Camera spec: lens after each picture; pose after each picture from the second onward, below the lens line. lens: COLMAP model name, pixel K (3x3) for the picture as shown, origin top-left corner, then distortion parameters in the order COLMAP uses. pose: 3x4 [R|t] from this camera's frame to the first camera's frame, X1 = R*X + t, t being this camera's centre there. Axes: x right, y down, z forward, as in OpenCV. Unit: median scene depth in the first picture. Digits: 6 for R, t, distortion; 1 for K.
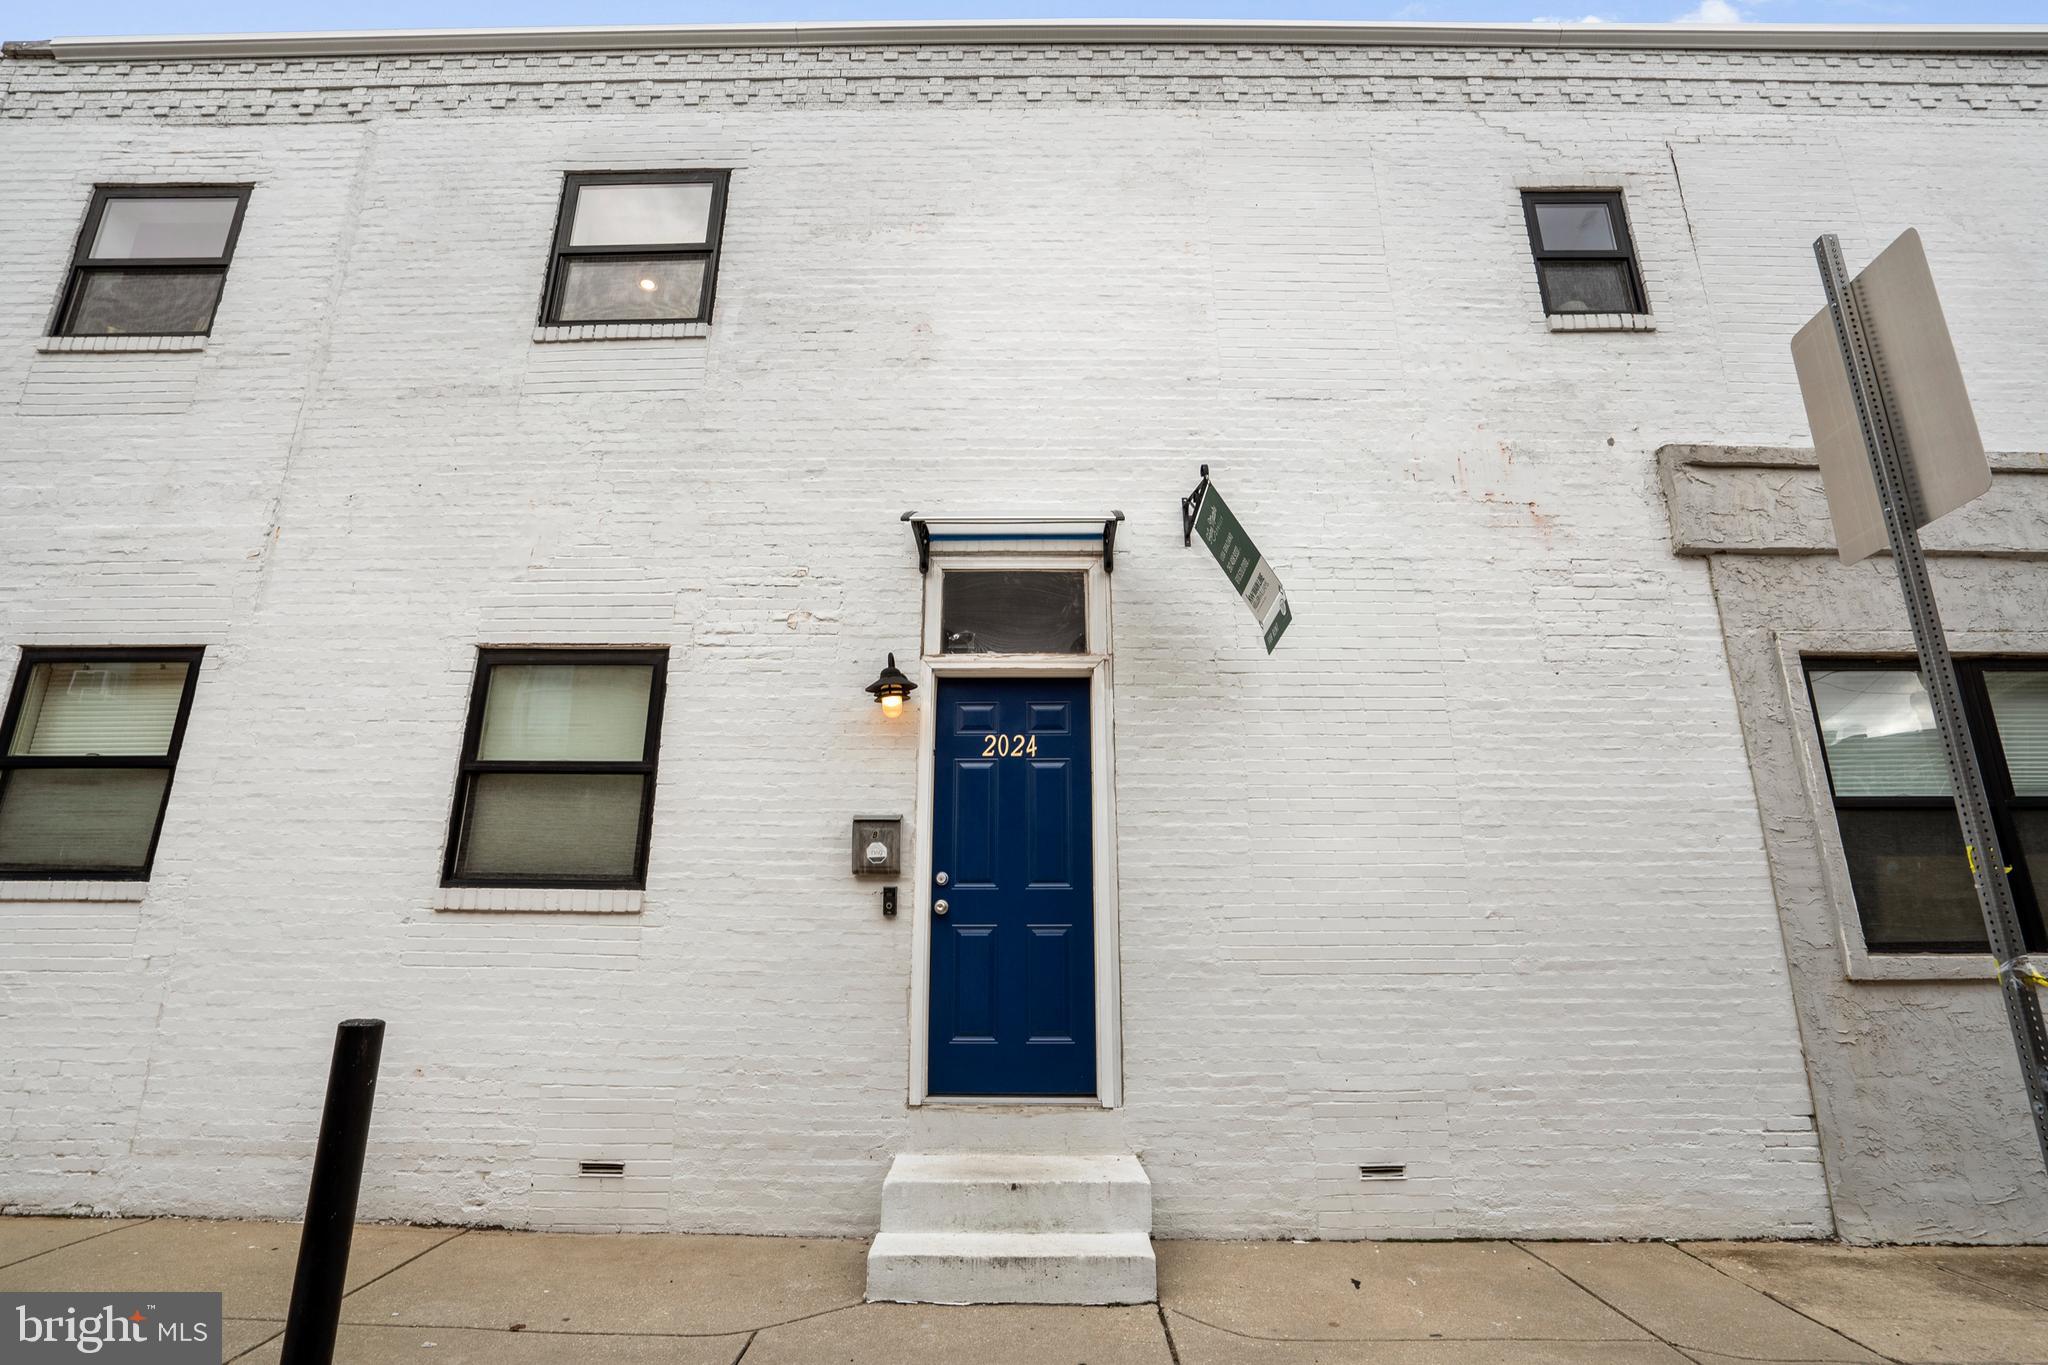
lens RADIAL K [[922.7, 0, 1023.2], [0, 922.7, 666.8], [0, 0, 1]] dist [-0.046493, 0.016157]
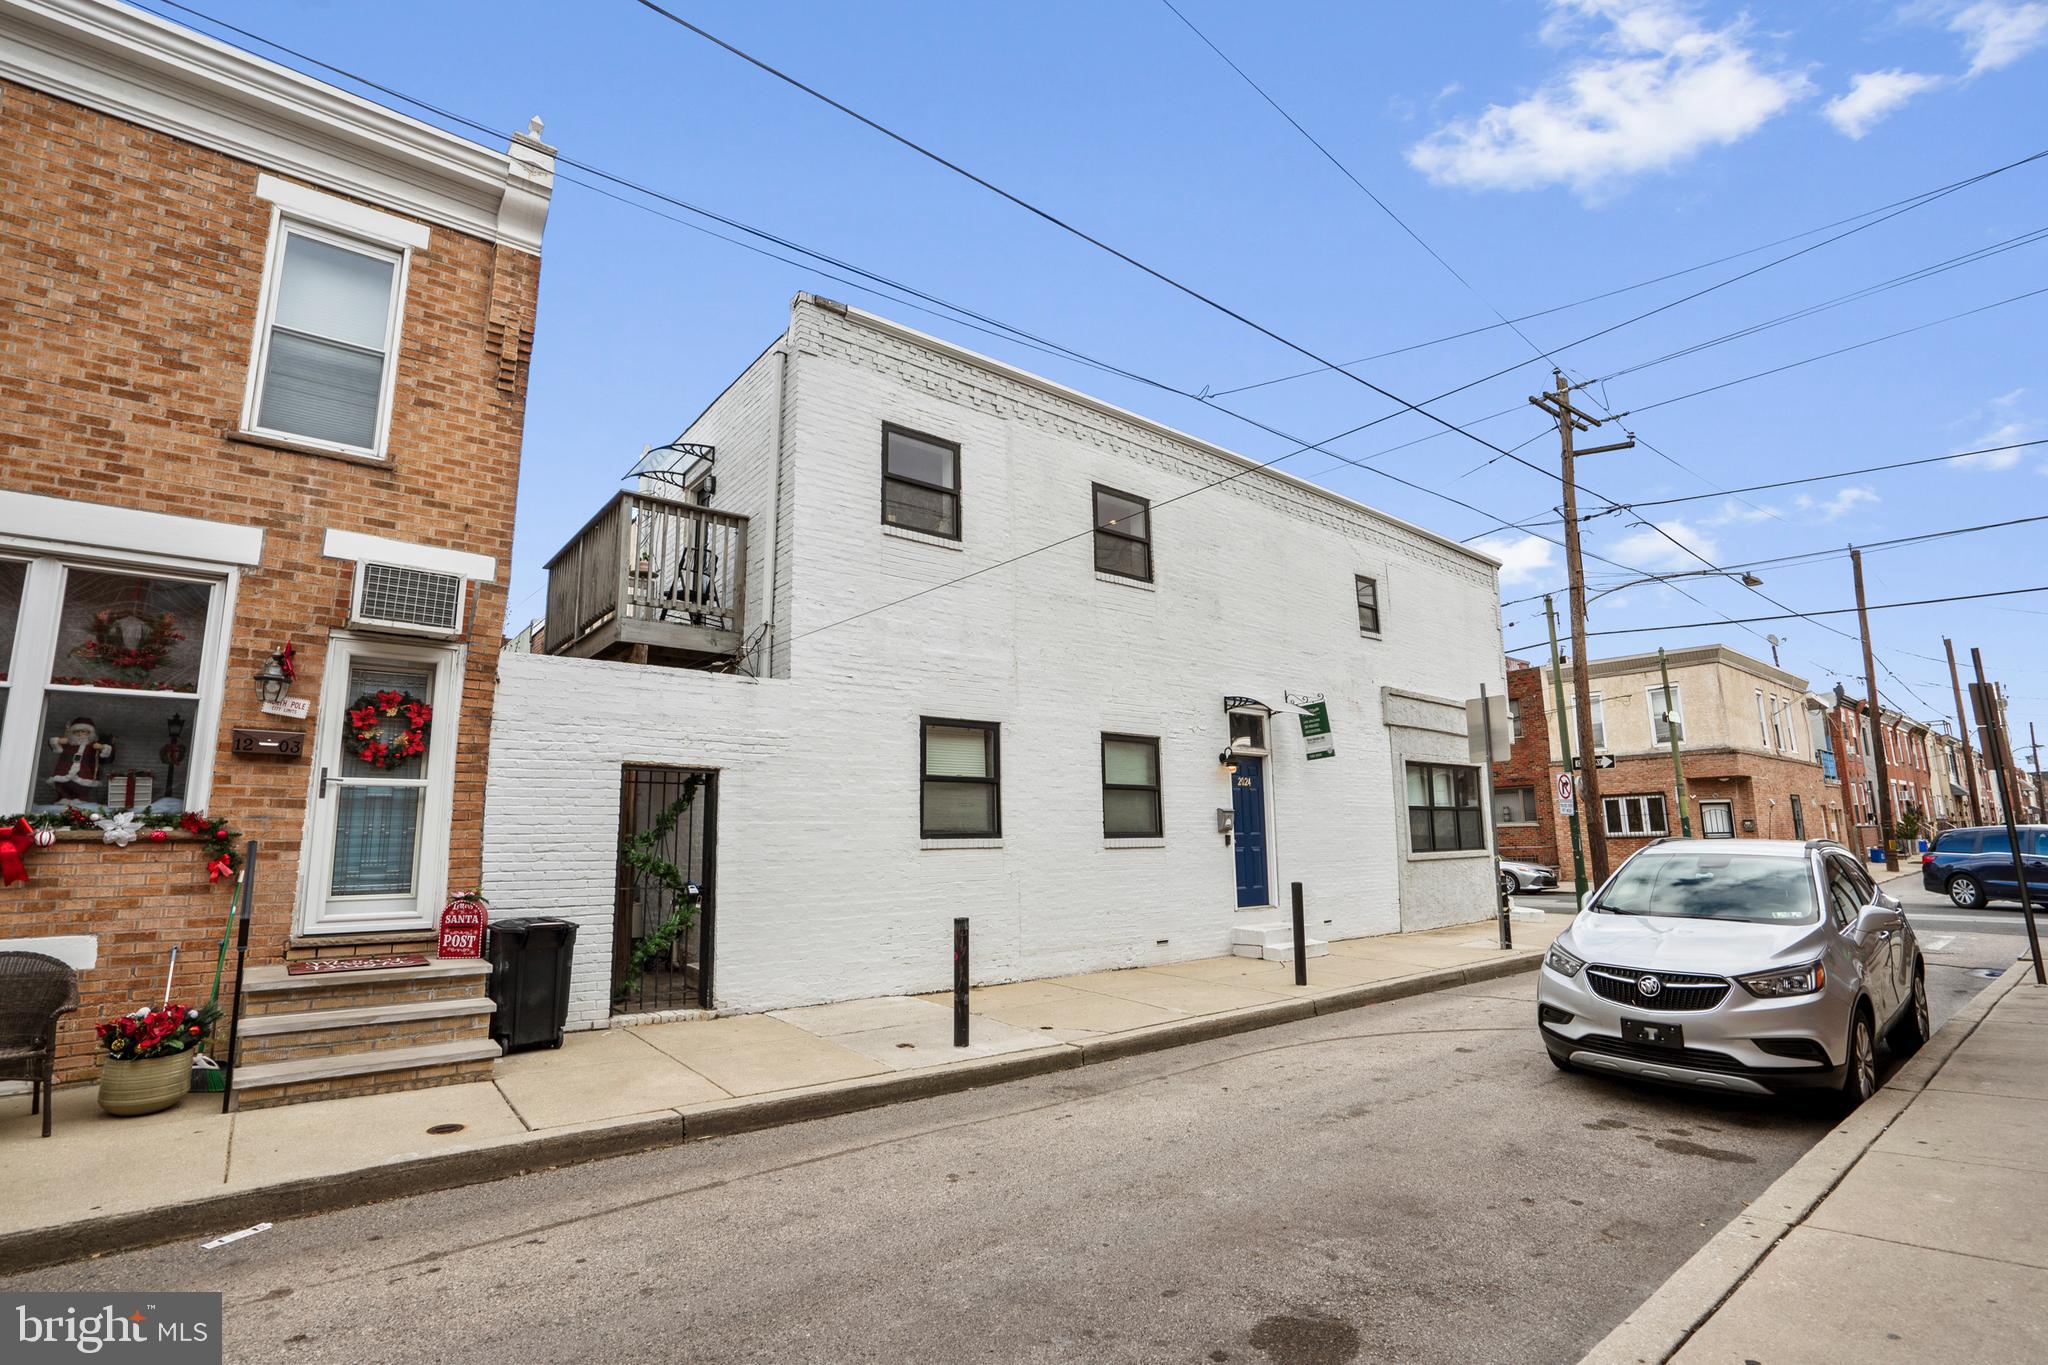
lens RADIAL K [[953.1, 0, 1022.9], [0, 953.1, 728.7], [0, 0, 1]] dist [-0.052133, 0.020609]
pose [[0.764944, 0.063184, 0.640990, -2.196660], [-0.142022, 0.987229, 0.072172, -0.167779], [-0.628244, -0.146243, 0.764148, -0.645248]]
